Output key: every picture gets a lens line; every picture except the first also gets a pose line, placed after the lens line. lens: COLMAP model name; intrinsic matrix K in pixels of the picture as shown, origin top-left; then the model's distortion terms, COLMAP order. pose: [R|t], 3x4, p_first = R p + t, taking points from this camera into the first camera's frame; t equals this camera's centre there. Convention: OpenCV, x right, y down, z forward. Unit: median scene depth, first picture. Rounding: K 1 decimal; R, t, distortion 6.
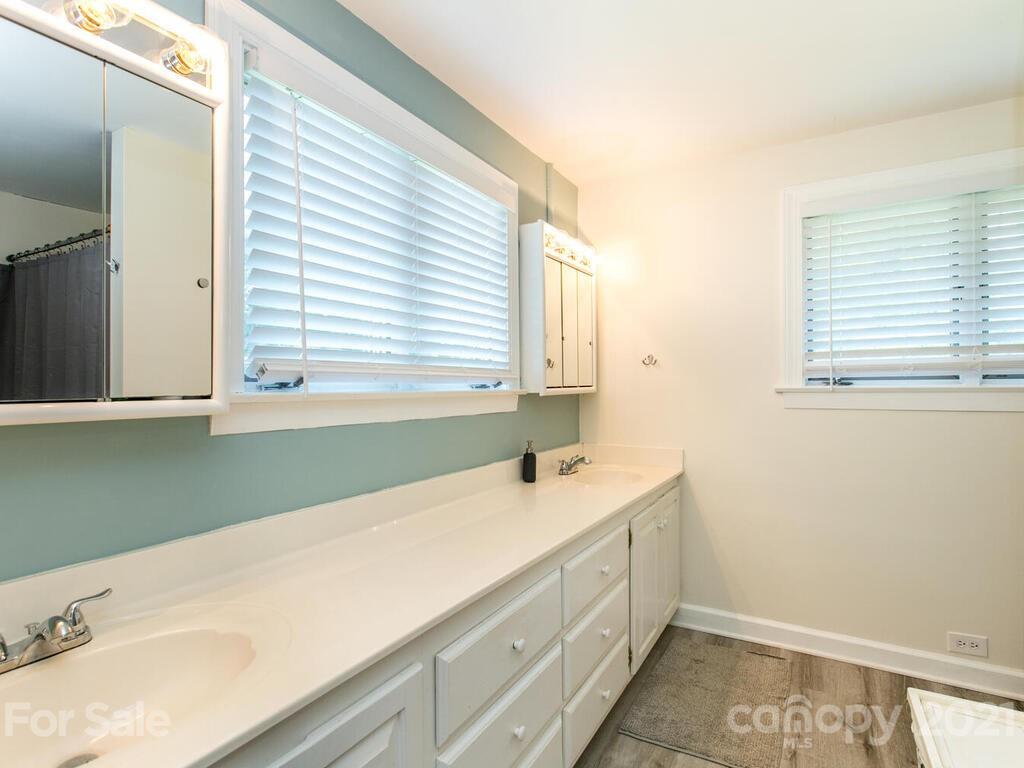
lens RADIAL K [[535.7, 0, 512.0], [0, 535.7, 384.0], [0, 0, 1]] dist [-0.001909, -0.000253]
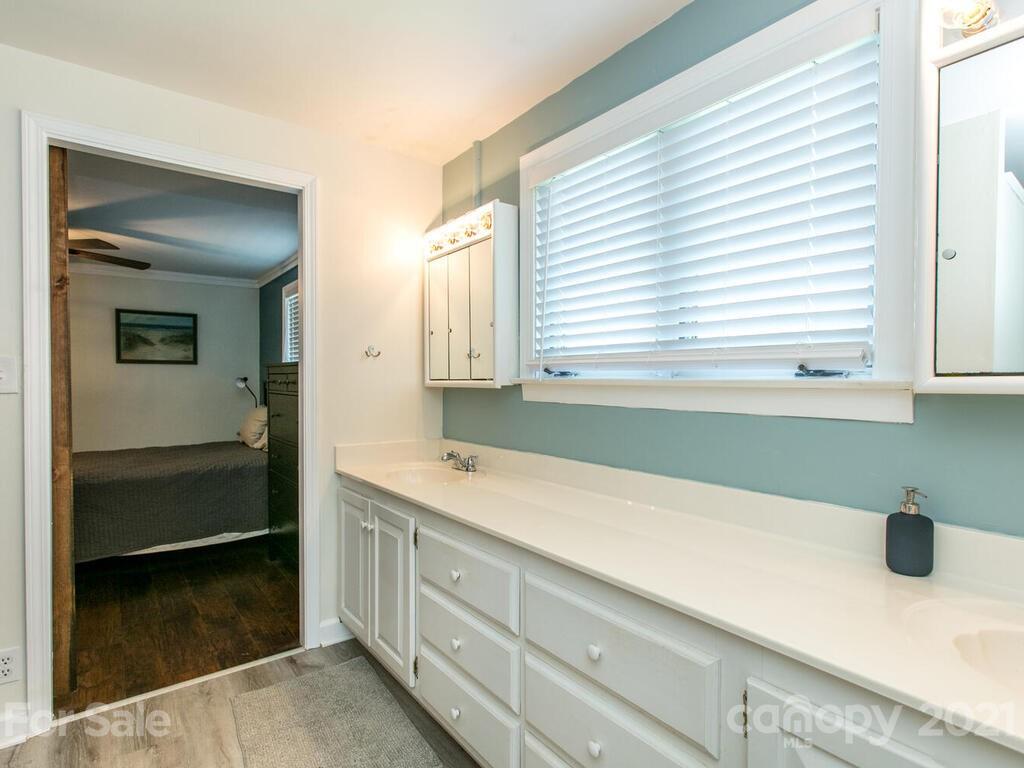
lens RADIAL K [[535.7, 0, 512.0], [0, 535.7, 384.0], [0, 0, 1]] dist [-0.001909, -0.000253]
pose [[-0.384207, 0.032667, -0.922669, 0.656432], [0.018700, 0.999444, 0.027599, -0.007225], [0.923058, -0.006650, -0.384604, 0.923991]]
